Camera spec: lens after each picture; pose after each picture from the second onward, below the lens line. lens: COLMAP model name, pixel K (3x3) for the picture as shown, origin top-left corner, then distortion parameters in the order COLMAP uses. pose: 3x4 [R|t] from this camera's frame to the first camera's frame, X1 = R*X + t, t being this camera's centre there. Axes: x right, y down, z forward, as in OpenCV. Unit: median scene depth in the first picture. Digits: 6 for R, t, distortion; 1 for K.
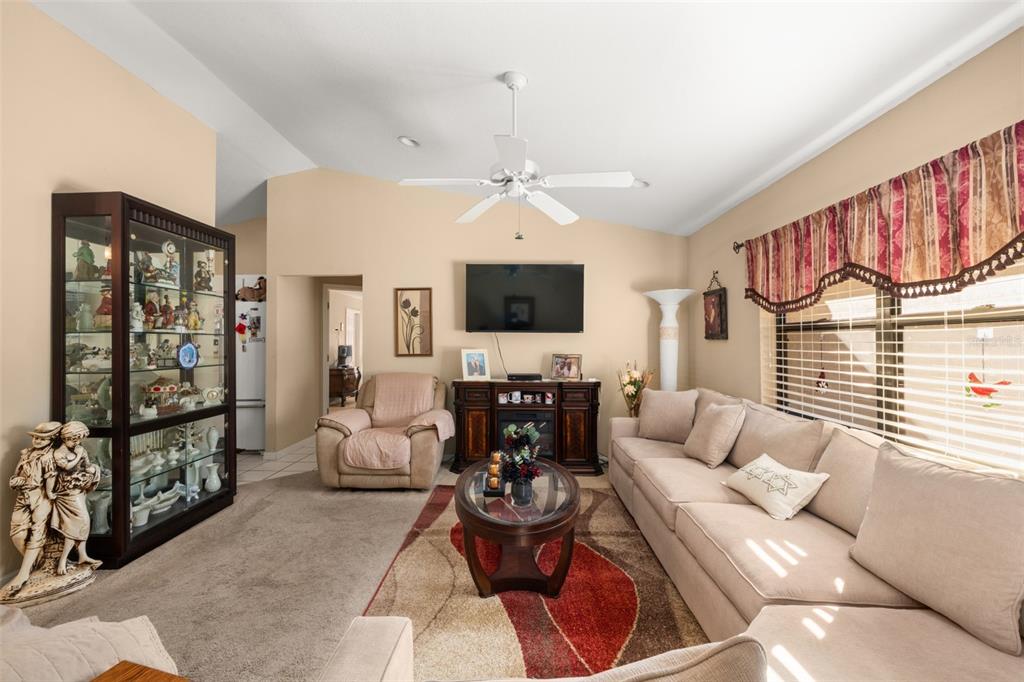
lens RADIAL K [[429.4, 0, 496.4], [0, 429.4, 329.9], [0, 0, 1]] dist [0.000563, -0.000132]
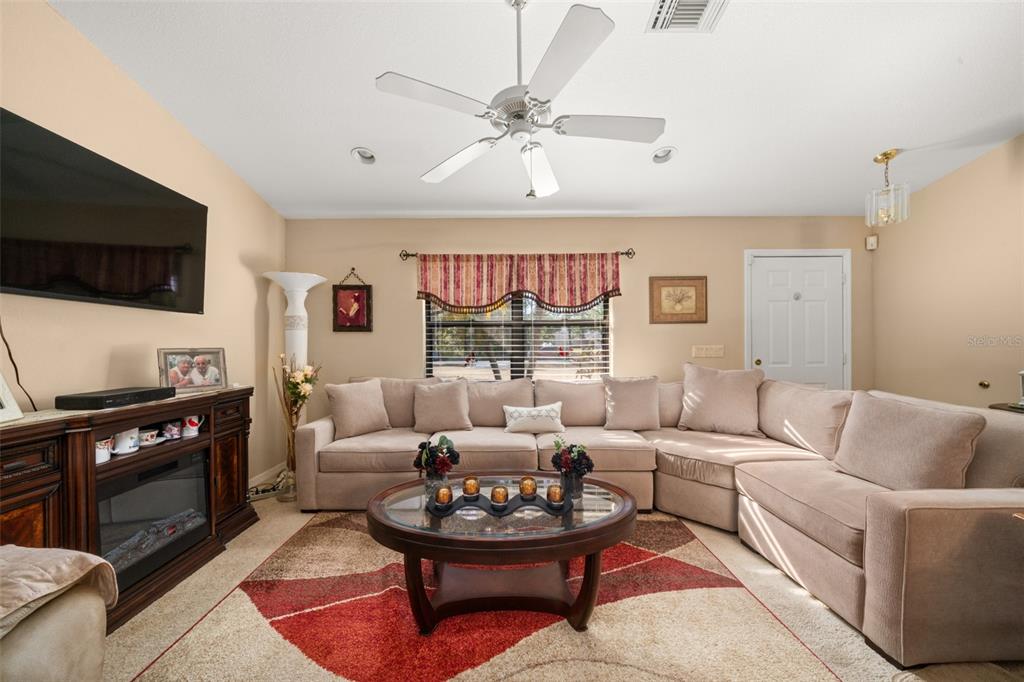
lens RADIAL K [[354.2, 0, 505.6], [0, 354.2, 340.4], [0, 0, 1]] dist [-0.005330, -0.000213]
pose [[-0.054430, 0.010238, 0.998465, -0.455481], [-0.026798, 0.999572, -0.011710, 0.052638], [-0.998158, -0.027394, -0.054132, 0.778943]]
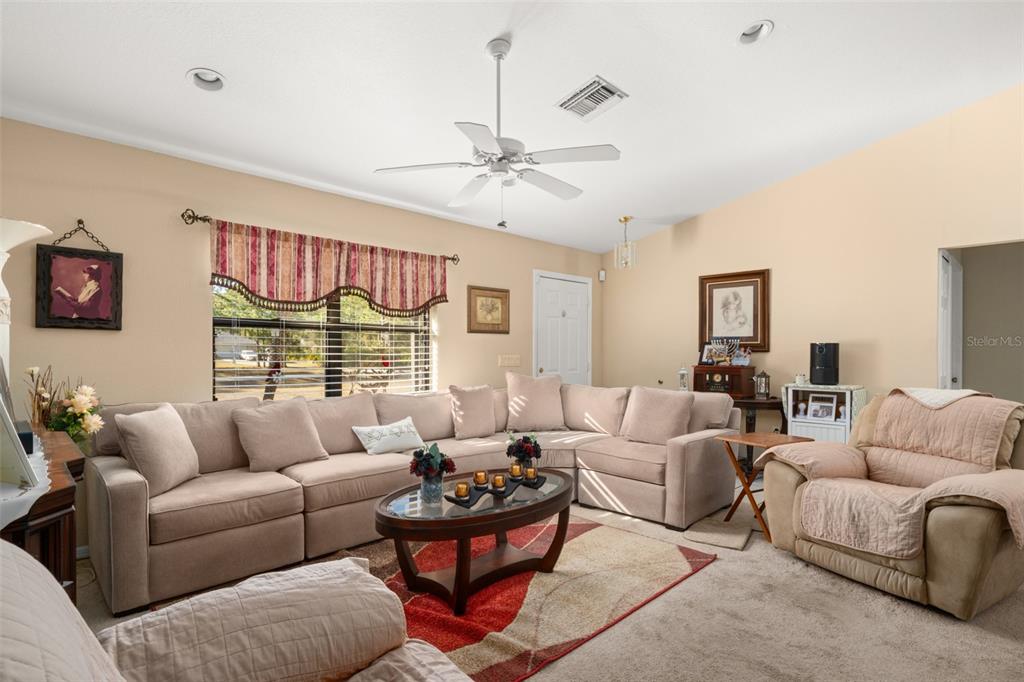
lens RADIAL K [[519.2, 0, 512.0], [0, 519.2, 341.0], [0, 0, 1]] dist [-0.001174, -0.000295]
pose [[-0.741889, 0.012819, 0.670401, -0.539772], [-0.024543, 0.998628, -0.046255, 0.070407], [-0.670074, -0.050769, -0.740556, 1.327729]]
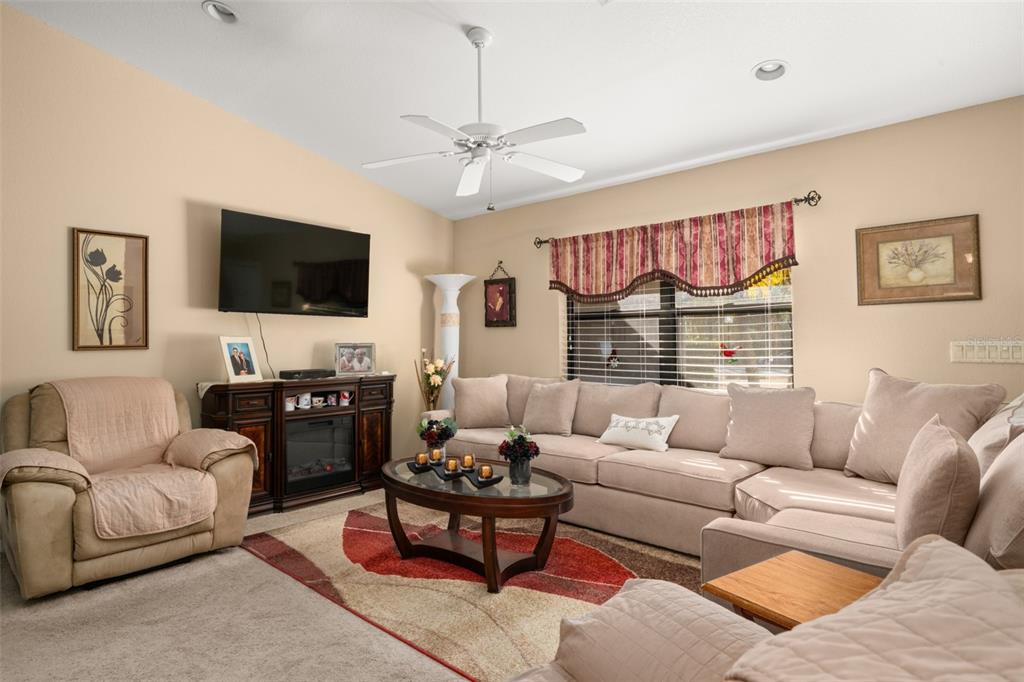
lens RADIAL K [[571.8, 0, 508.7], [0, 571.8, 319.9], [0, 0, 1]] dist [0.002759, -0.000152]
pose [[0.633584, 0.026624, 0.773215, -0.633984], [-0.019101, 0.999641, -0.018768, 0.036352], [-0.773438, -0.002878, 0.633866, 0.128378]]
